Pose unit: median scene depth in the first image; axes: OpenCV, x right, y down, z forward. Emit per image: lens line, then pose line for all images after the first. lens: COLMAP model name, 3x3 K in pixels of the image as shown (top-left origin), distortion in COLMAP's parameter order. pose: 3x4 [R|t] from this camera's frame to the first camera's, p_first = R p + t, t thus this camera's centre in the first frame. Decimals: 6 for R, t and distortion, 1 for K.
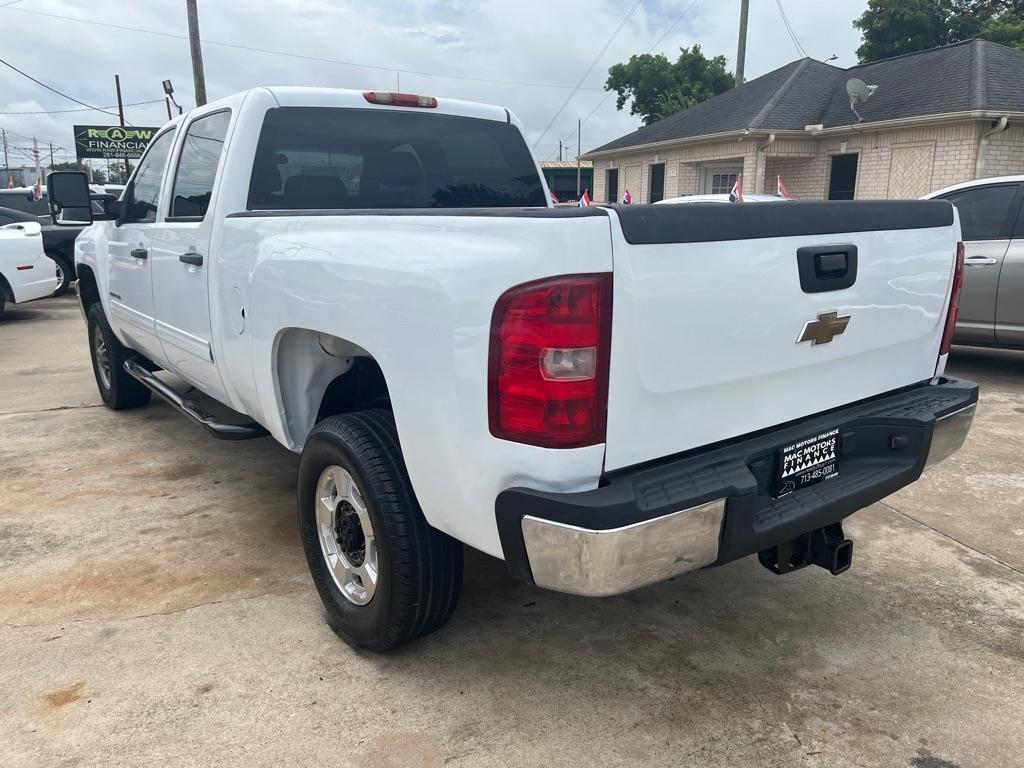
lens RADIAL K [[775.6, 0, 515.2], [0, 775.6, 380.6], [0, 0, 1]] dist [0.072497, -0.110552]
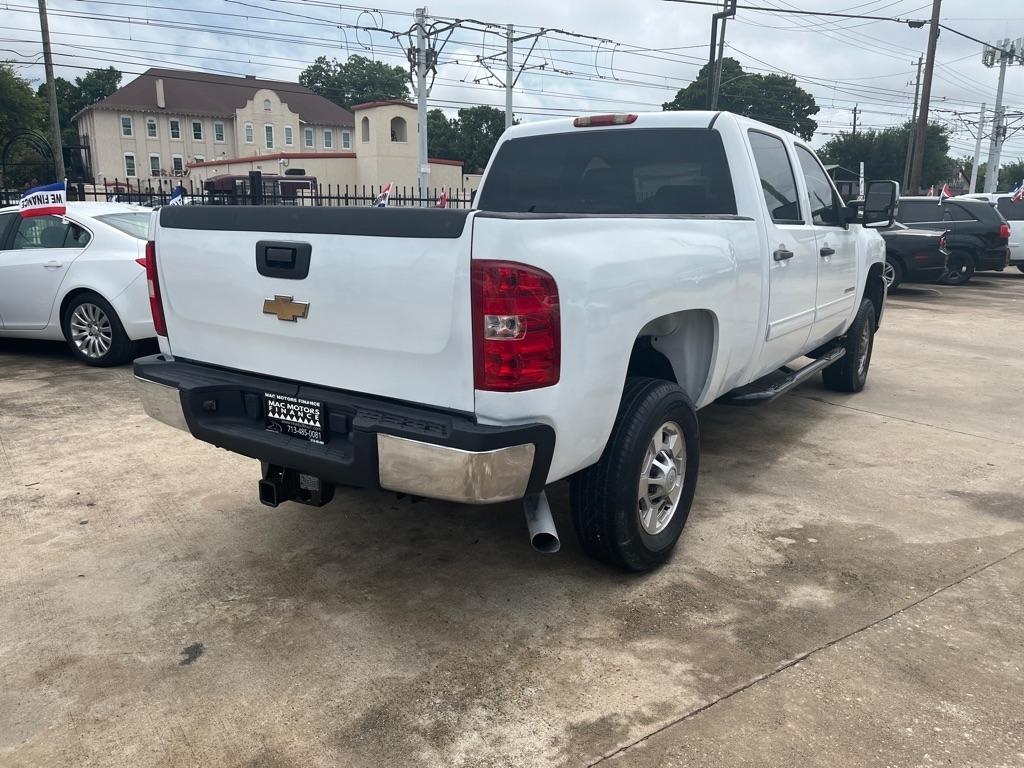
lens RADIAL K [[771.1, 0, 509.0], [0, 771.1, 383.2], [0, 0, 1]] dist [0.065742, -0.094191]
pose [[0.303309, 0.216864, -0.927887, 1.394105], [-0.222091, 0.963029, 0.152480, -0.182764], [0.926650, 0.159826, 0.340259, 0.772675]]
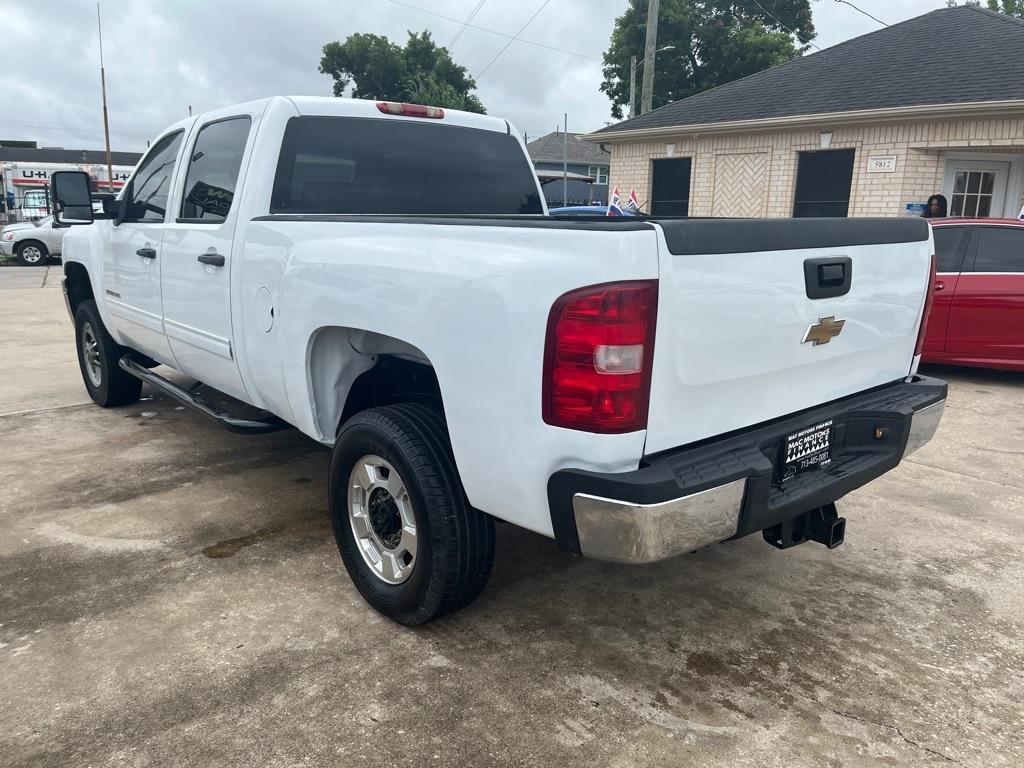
lens RADIAL K [[775.6, 0, 517.8], [0, 775.6, 385.5], [0, 0, 1]] dist [0.067778, -0.101564]
pose [[0.997929, 0.004204, 0.064181, -0.098461], [-0.004382, 0.999987, 0.002631, 0.009396], [-0.064169, -0.002907, 0.997935, -0.082679]]
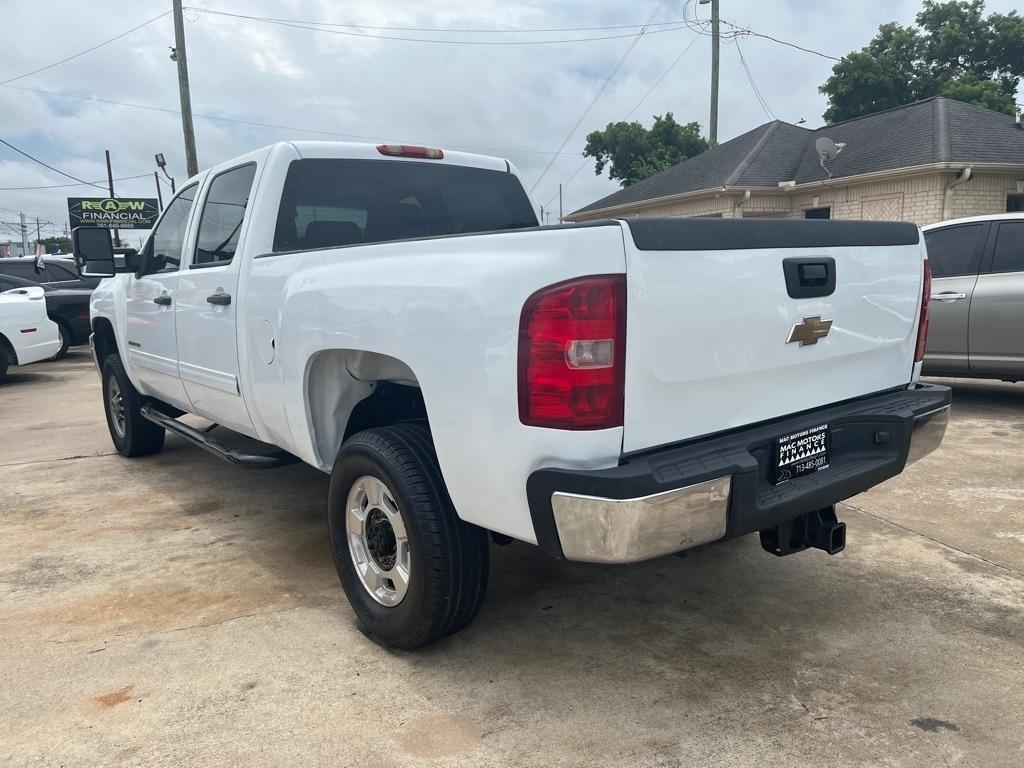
lens RADIAL K [[774.4, 0, 516.1], [0, 774.4, 387.1], [0, 0, 1]] dist [0.064092, -0.095385]
pose [[0.999504, -0.025200, 0.018888, -0.040437], [0.026468, 0.997181, -0.070212, 0.067080], [-0.017066, 0.070677, 0.997353, -0.084780]]
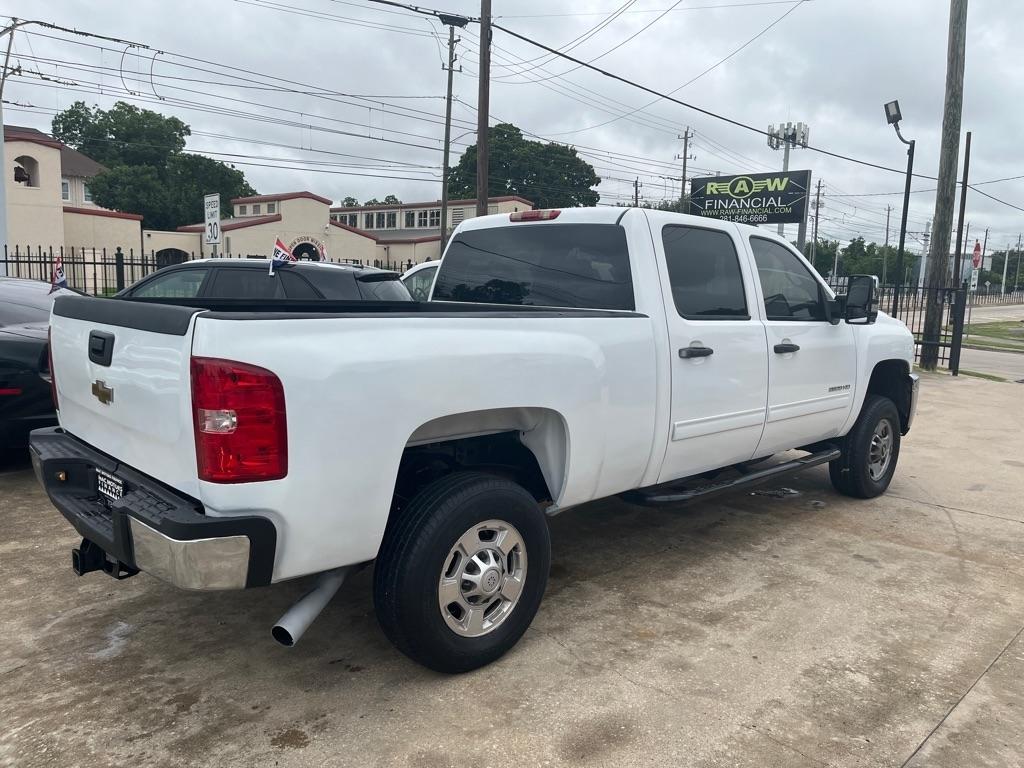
lens RADIAL K [[772.8, 0, 520.2], [0, 772.8, 385.3], [0, 0, 1]] dist [0.070005, -0.103709]
pose [[0.113543, 0.140113, -0.983604, 1.506518], [-0.244708, 0.963451, 0.108994, -0.335574], [0.962926, 0.228320, 0.143680, 1.248120]]
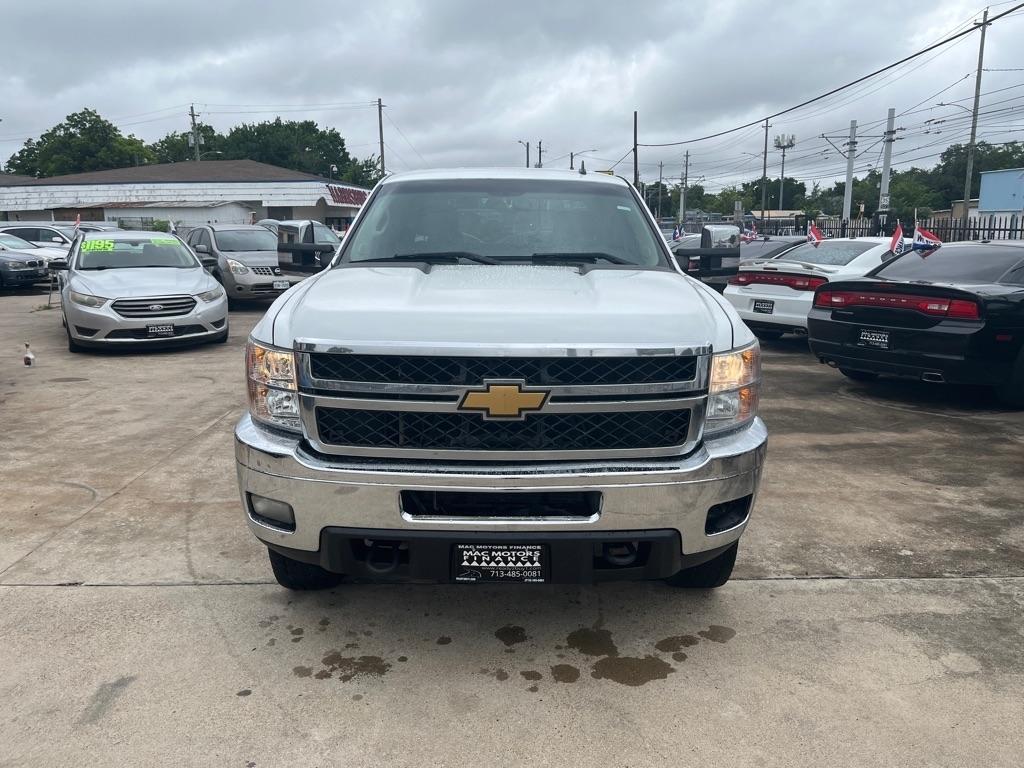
lens RADIAL K [[774.4, 0, 516.1], [0, 774.4, 387.1], [0, 0, 1]] dist [0.064092, -0.095385]
pose [[-0.800380, -0.120299, 0.587299, -1.642567], [0.132809, 0.919736, 0.369389, -0.807326], [-0.584597, 0.373650, -0.720161, 3.284105]]
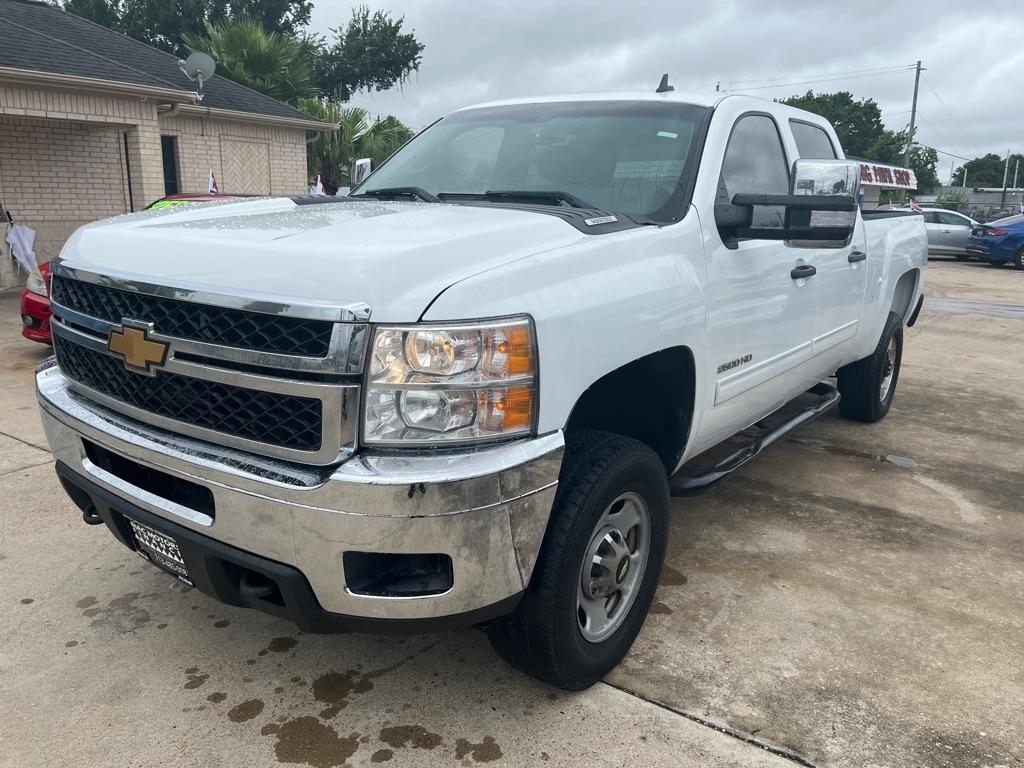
lens RADIAL K [[777.2, 0, 511.6], [0, 777.2, 390.7], [0, 0, 1]] dist [0.070657, -0.108226]
pose [[-0.279411, -0.233361, 0.931382, -1.912586], [0.188200, 0.937890, 0.291451, -0.551964], [-0.941547, 0.256721, -0.218138, 2.422492]]
